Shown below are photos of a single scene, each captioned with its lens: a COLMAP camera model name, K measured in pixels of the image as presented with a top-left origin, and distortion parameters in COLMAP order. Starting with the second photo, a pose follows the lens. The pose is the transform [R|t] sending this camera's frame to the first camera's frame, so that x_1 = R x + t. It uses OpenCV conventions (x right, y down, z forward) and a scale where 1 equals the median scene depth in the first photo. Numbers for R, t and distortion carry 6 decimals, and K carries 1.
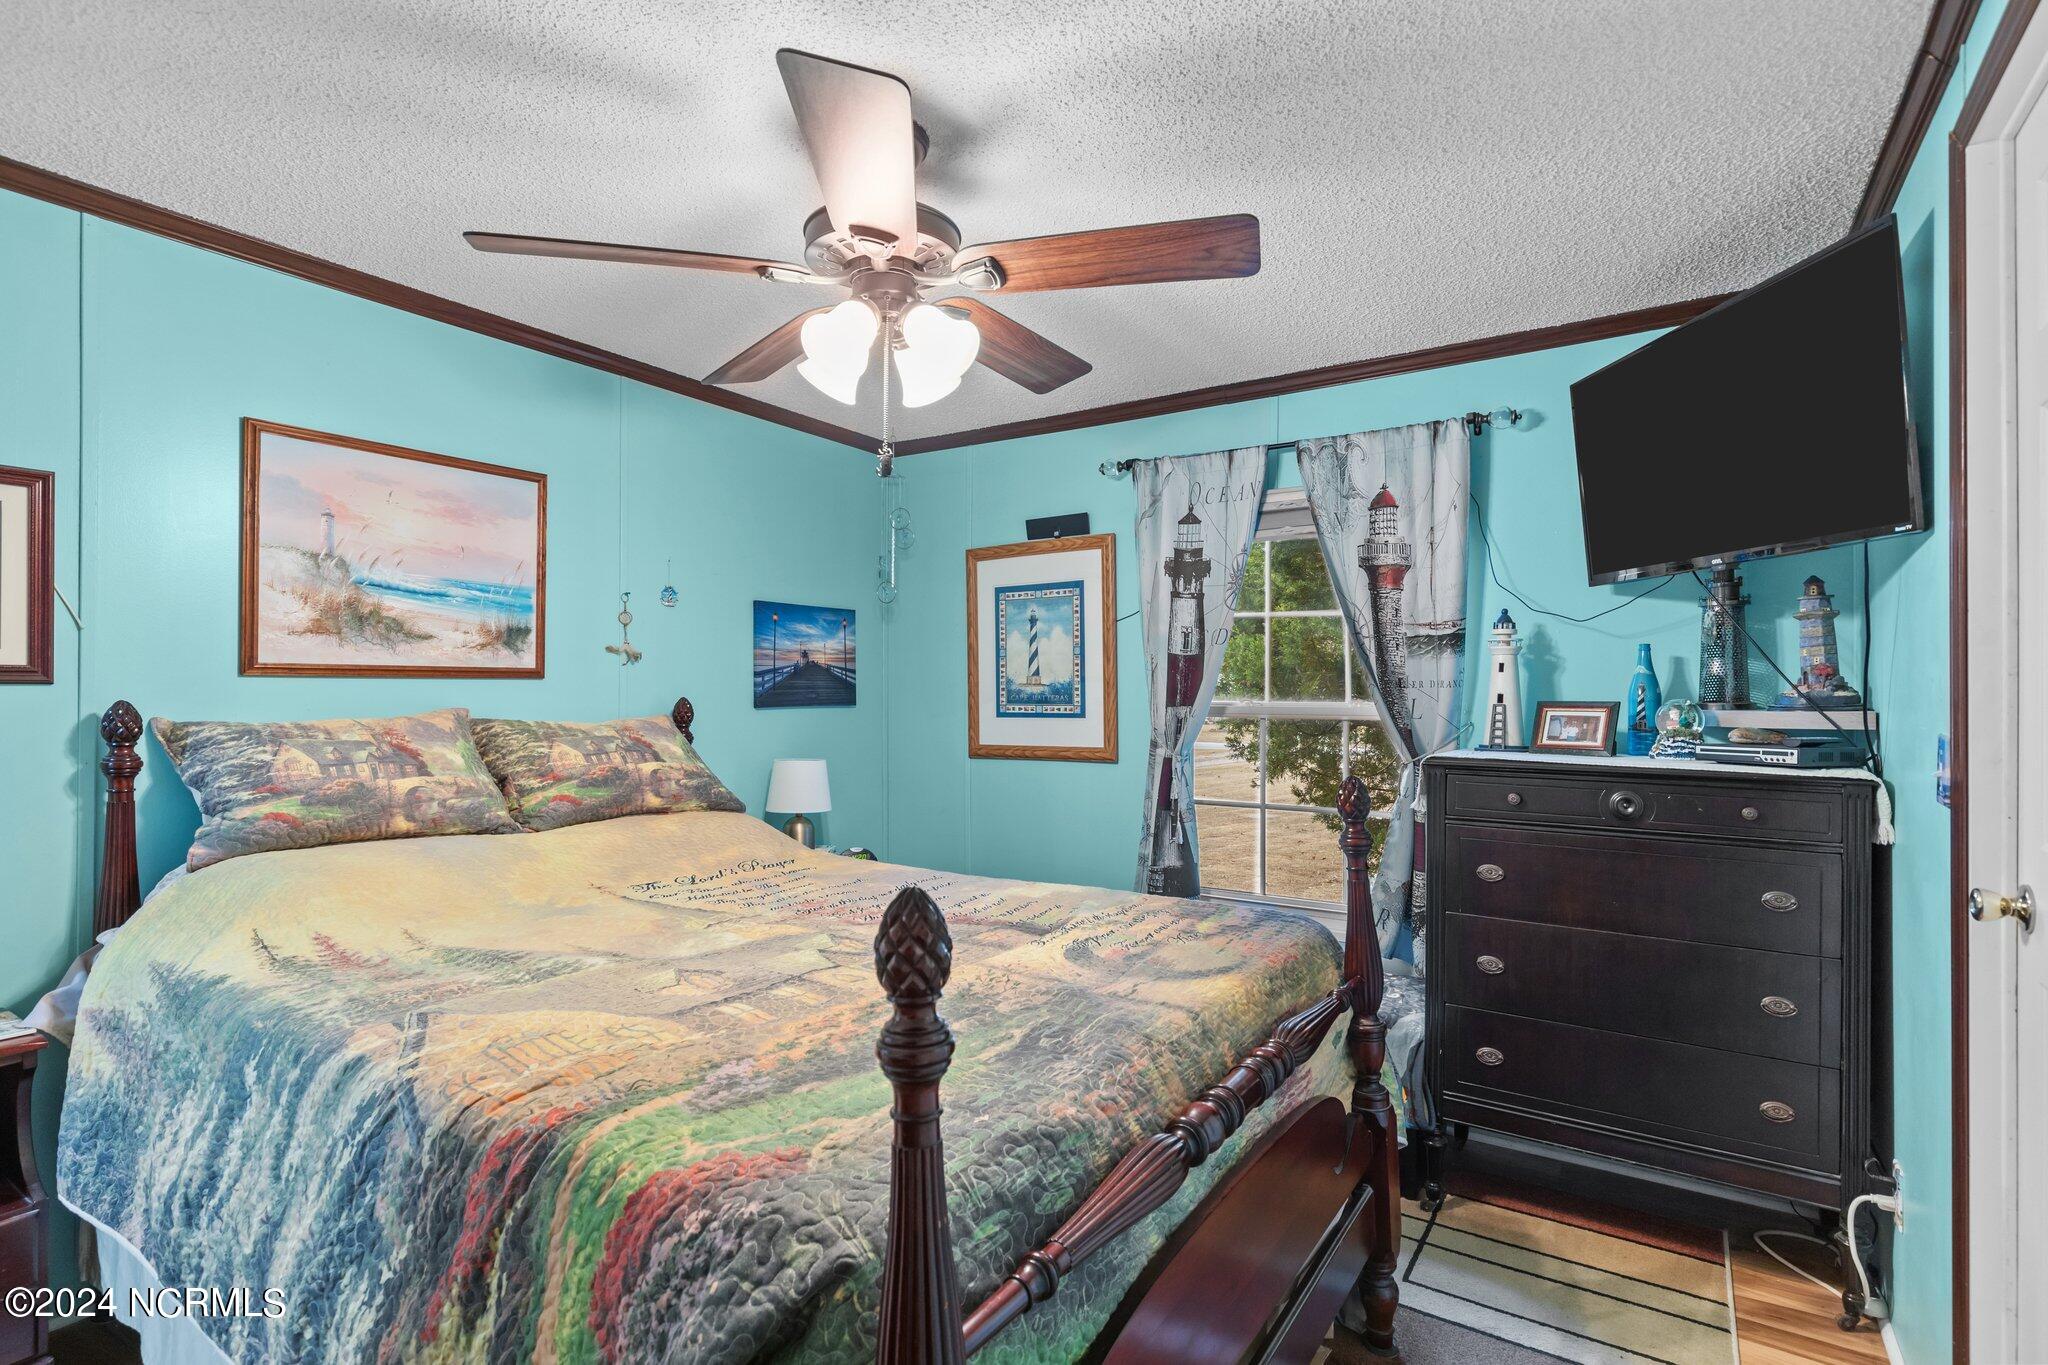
lens RADIAL K [[990.8, 0, 1033.5], [0, 990.8, 685.0], [0, 0, 1]] dist [-0.002348, -0.000844]
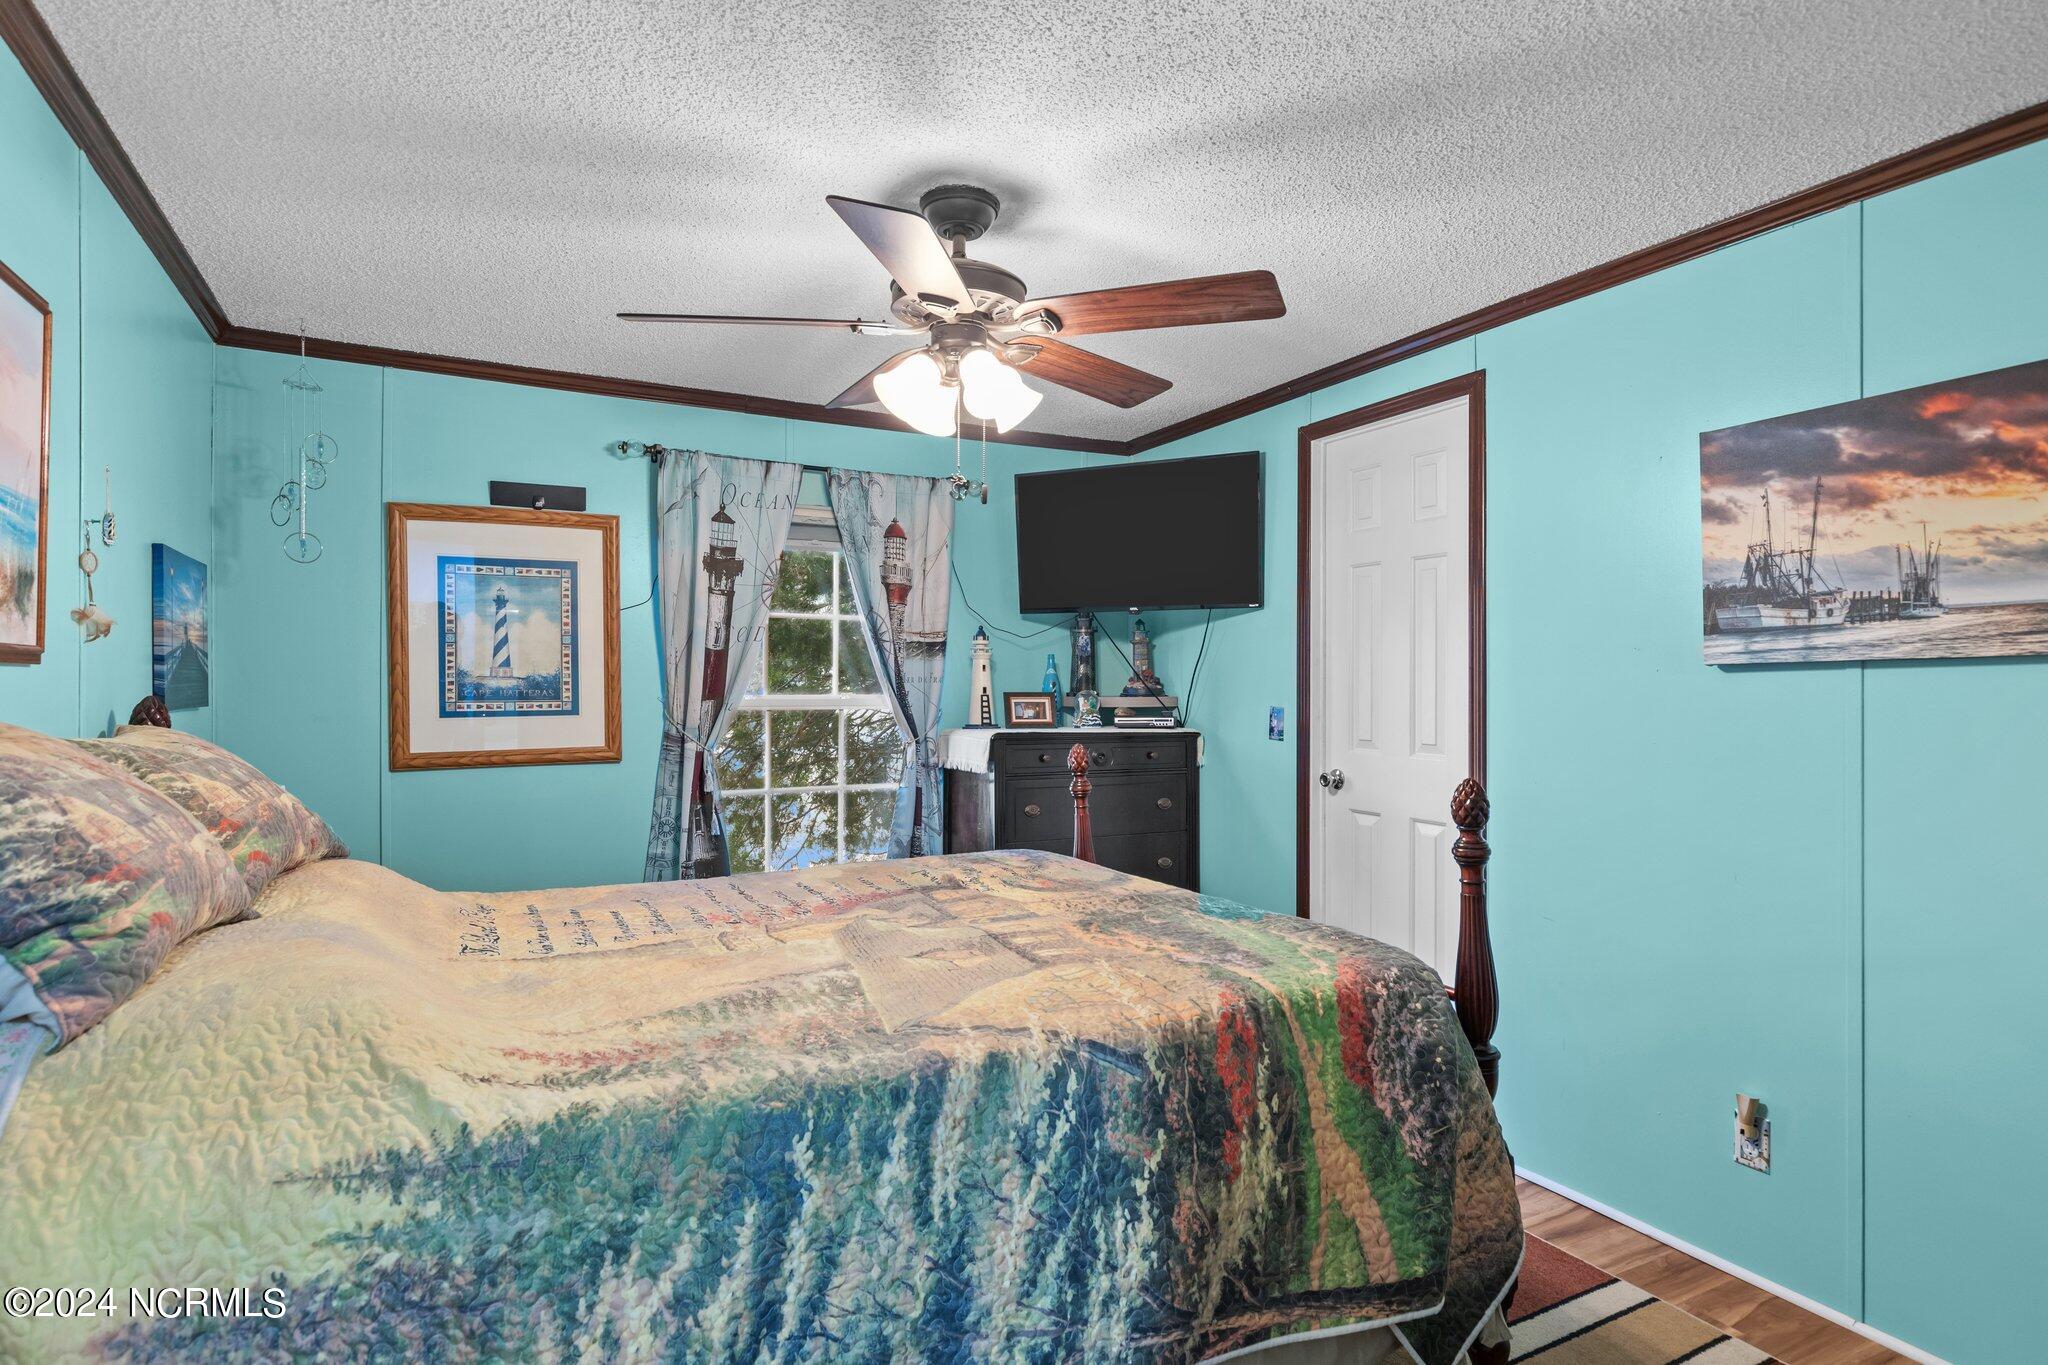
lens RADIAL K [[1080.5, 0, 1032.5], [0, 1080.5, 679.2], [0, 0, 1]] dist [0.014751, 0.000235]
pose [[0.470362, 0.003695, 0.882466, -0.679820], [-0.006384, 0.999979, -0.000785, -0.001245], [-0.882450, -0.005265, 0.470376, 0.187400]]
